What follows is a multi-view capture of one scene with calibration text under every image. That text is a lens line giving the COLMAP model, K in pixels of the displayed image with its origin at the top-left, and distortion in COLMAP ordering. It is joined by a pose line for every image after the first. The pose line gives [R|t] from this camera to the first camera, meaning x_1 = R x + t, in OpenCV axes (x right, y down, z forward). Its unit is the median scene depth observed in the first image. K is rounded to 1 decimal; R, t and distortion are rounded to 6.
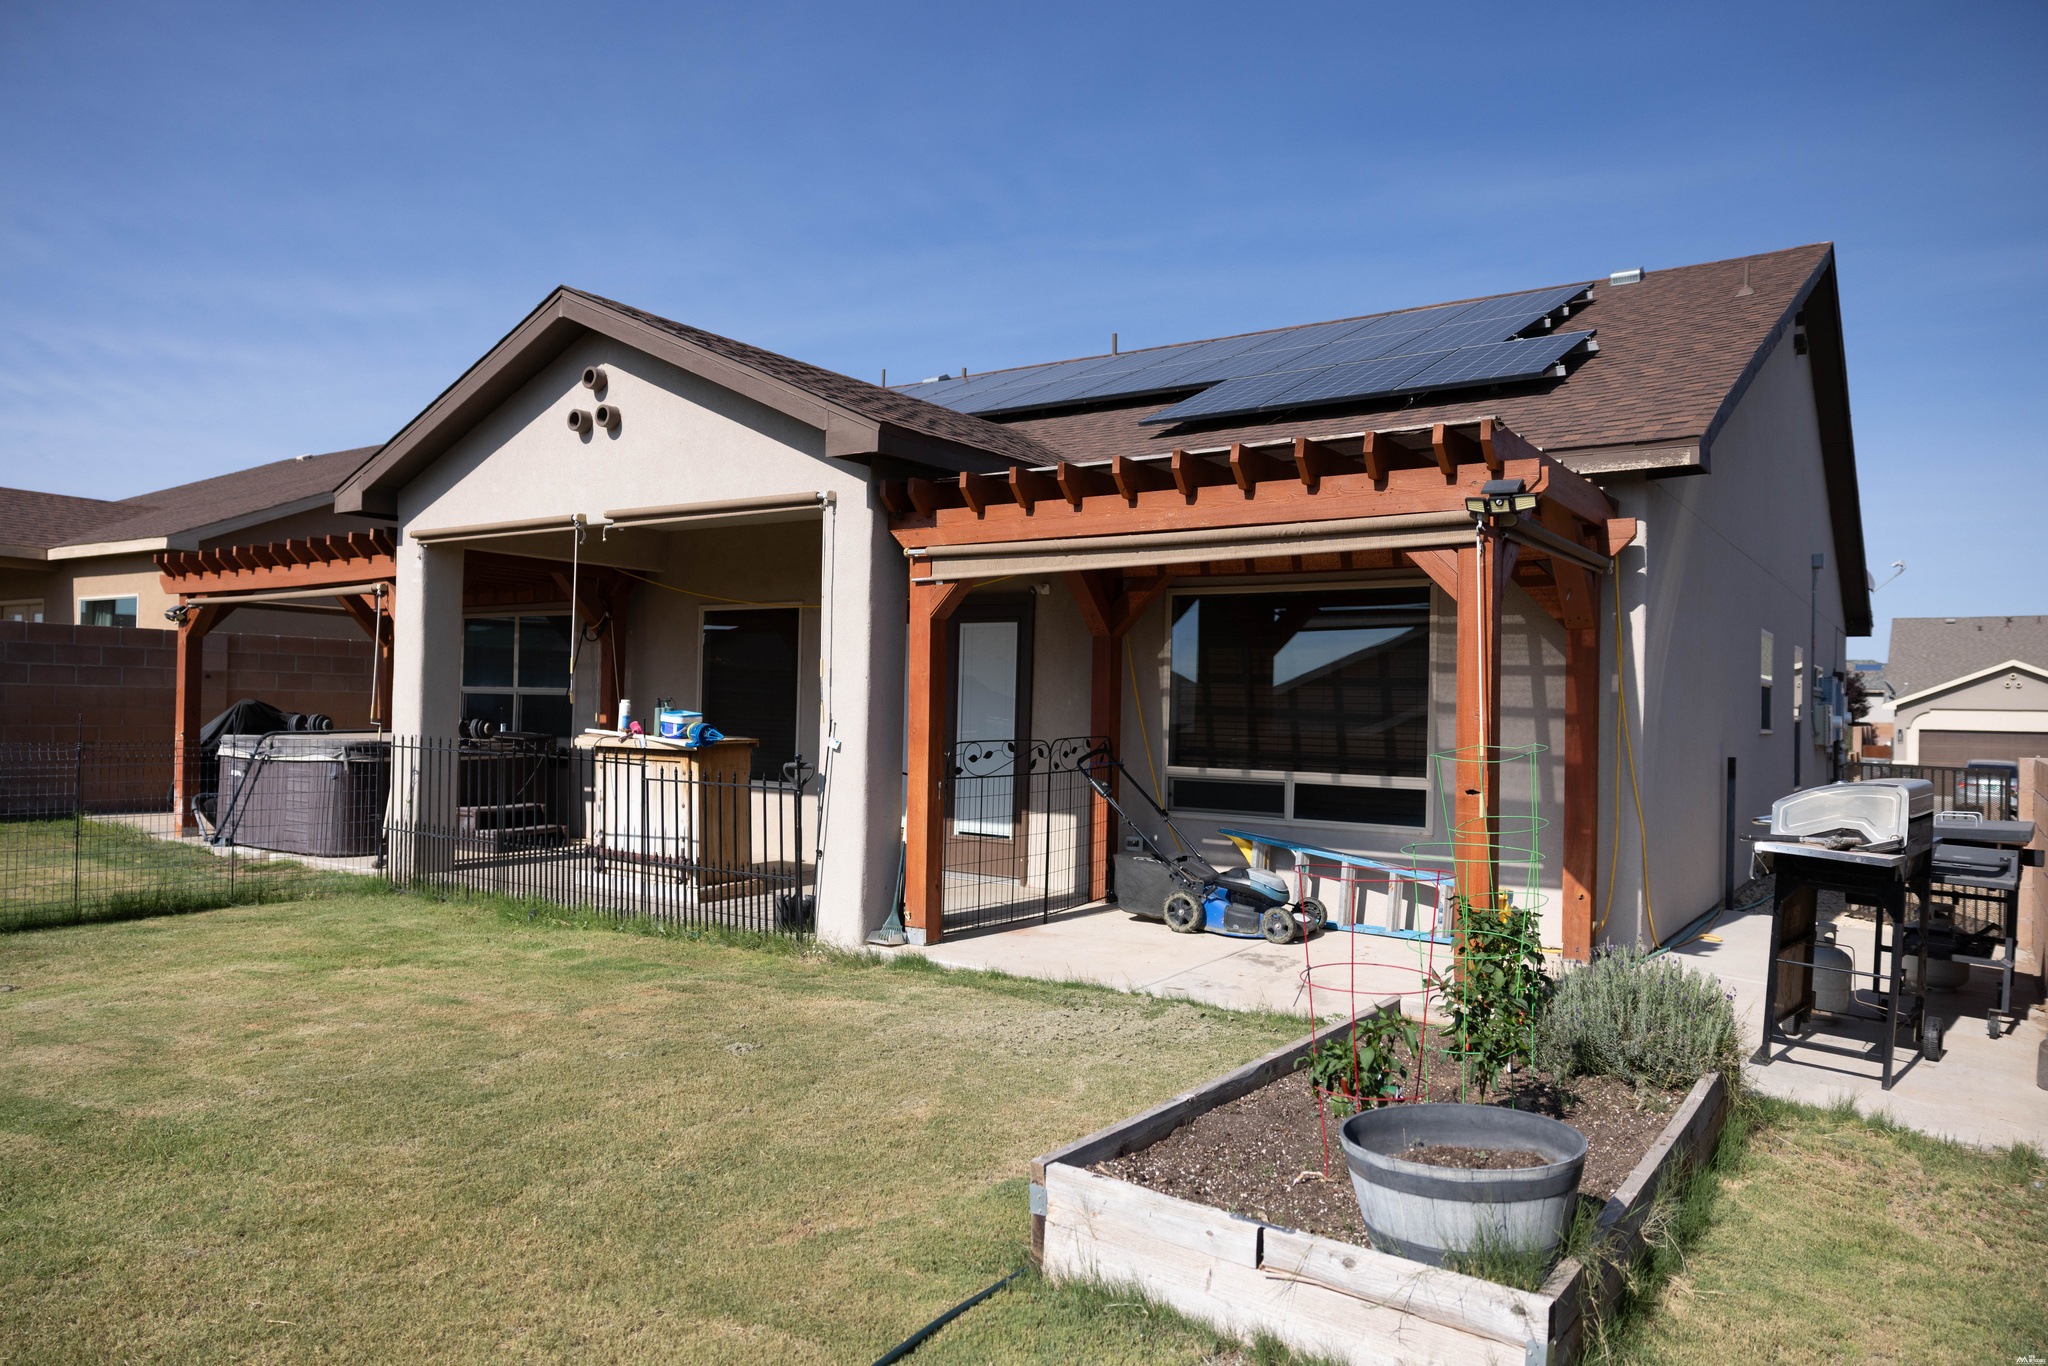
lens RADIAL K [[1374.3, 0, 1039.6], [0, 1374.3, 676.6], [0, 0, 1]] dist [0.006371, 0.005644]
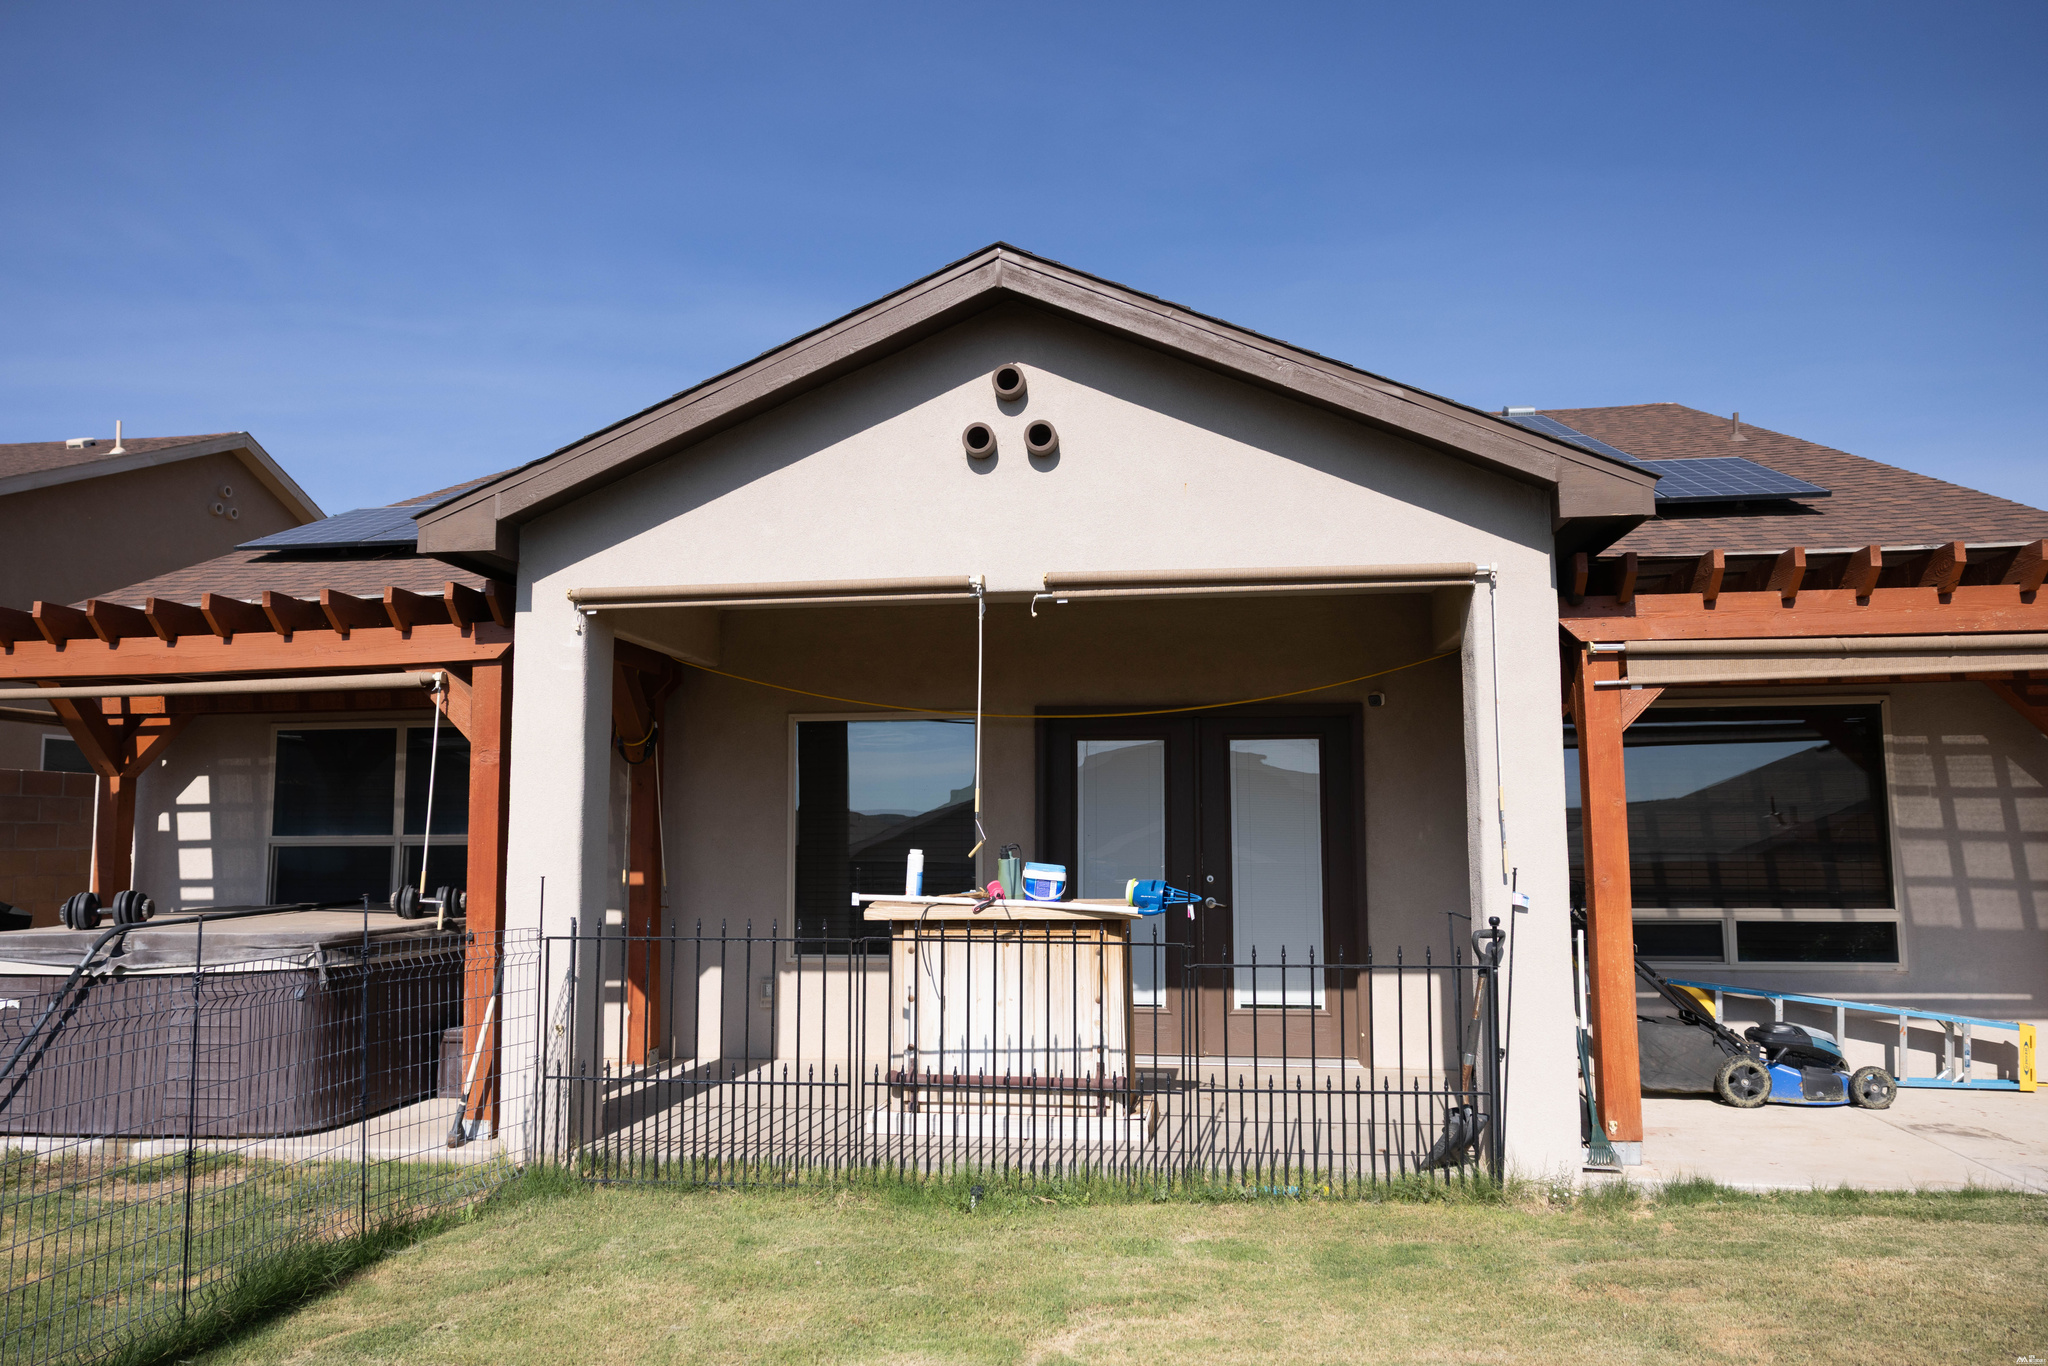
lens RADIAL K [[1374.3, 0, 1022.3], [0, 1374.3, 681.3], [0, 0, 1]] dist [0.006371, 0.005644]
pose [[0.885550, 0.027700, 0.463718, -0.639971], [0.014430, 0.996099, -0.087057, -0.007114], [-0.464320, 0.083785, 0.881695, 0.402975]]
